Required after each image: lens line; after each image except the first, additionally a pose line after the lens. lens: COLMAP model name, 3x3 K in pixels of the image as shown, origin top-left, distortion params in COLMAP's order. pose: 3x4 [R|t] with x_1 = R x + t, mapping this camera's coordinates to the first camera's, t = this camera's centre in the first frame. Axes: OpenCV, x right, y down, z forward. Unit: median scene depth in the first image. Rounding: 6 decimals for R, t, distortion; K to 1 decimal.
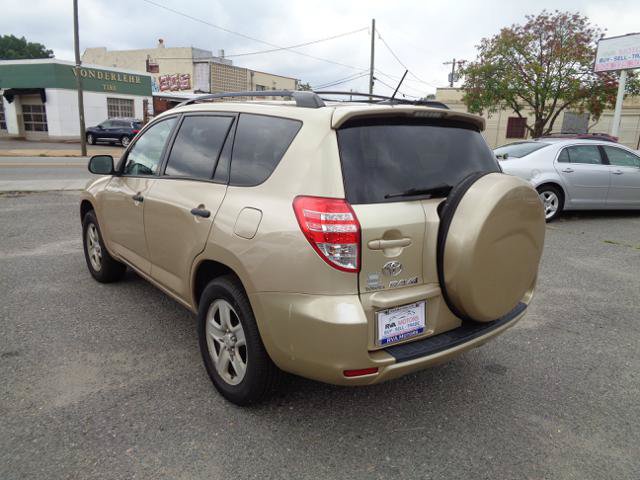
lens RADIAL K [[469.9, 0, 320.0], [0, 469.9, 240.0], [0, 0, 1]] dist [0.006486, 0.000644]
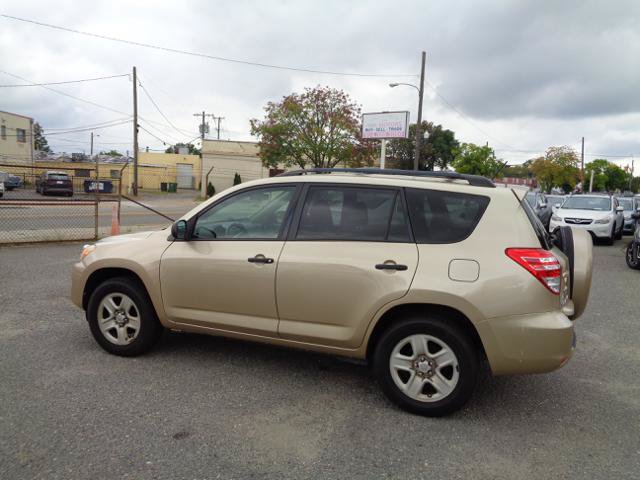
lens RADIAL K [[469.9, 0, 320.0], [0, 469.9, 240.0], [0, 0, 1]] dist [0.006486, 0.000644]
pose [[0.865349, -0.048879, 0.498781, -0.689143], [0.097161, 0.992713, -0.071285, -0.038690], [-0.491662, 0.110148, 0.863792, 0.011441]]
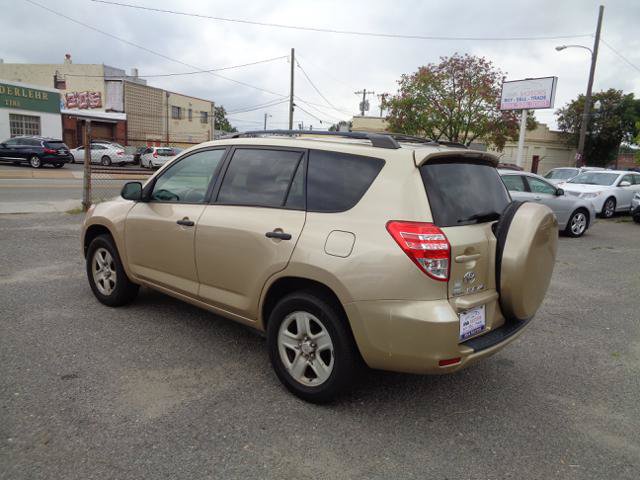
lens RADIAL K [[471.7, 0, 320.0], [0, 471.7, 240.0], [0, 0, 1]] dist [0.003262, 0.001464]
pose [[0.983222, -0.010740, 0.182095, -0.243388], [0.019594, 0.998708, -0.046890, 0.005579], [-0.181356, 0.049671, 0.982162, -0.093127]]
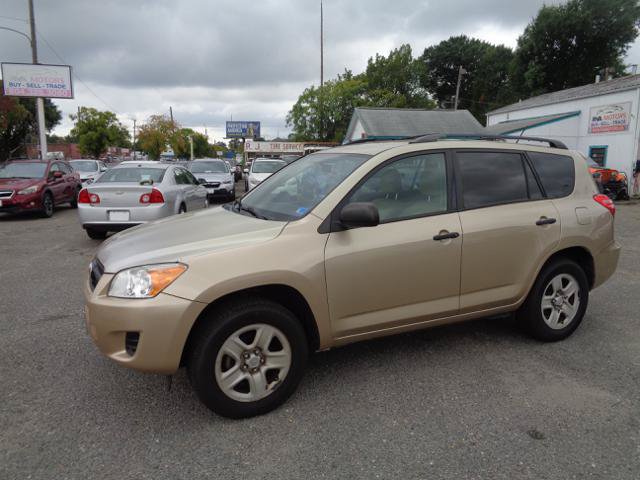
lens RADIAL K [[471.7, 0, 320.0], [0, 471.7, 240.0], [0, 0, 1]] dist [0.003262, 0.001464]
pose [[0.219001, -0.180841, 0.958820, -1.180646], [0.223008, 0.965941, 0.131248, -0.228360], [-0.949898, 0.185082, 0.251871, 0.868332]]
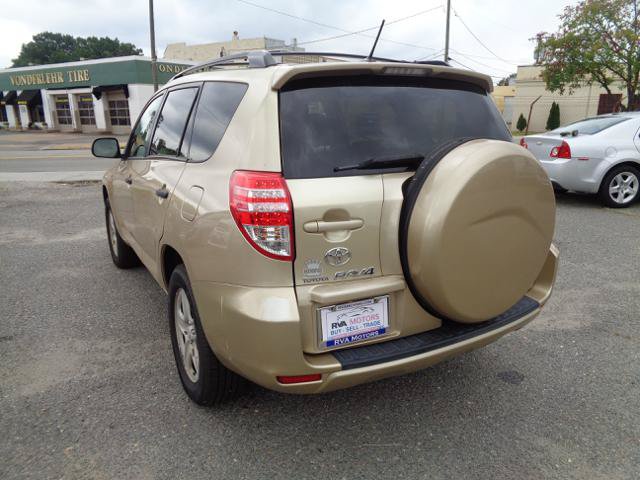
lens RADIAL K [[471.0, 0, 325.2], [0, 471.0, 240.0], [0, 0, 1]] dist [0.006258, 0.002946]
pose [[0.988842, 0.005913, -0.148849, 0.131694], [-0.002268, 0.999694, 0.024644, 0.005999], [0.148949, -0.024031, 0.988553, 0.091829]]
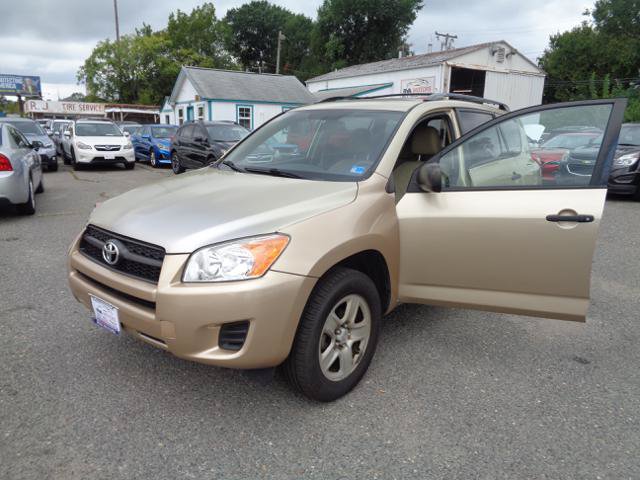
lens RADIAL K [[471.7, 0, 320.0], [0, 471.7, 240.0], [0, 0, 1]] dist [0.003262, 0.001464]
pose [[-0.174669, -0.248533, 0.952744, -1.132806], [0.202060, 0.937978, 0.281725, -0.293216], [-0.963671, 0.241721, -0.113617, 1.246774]]
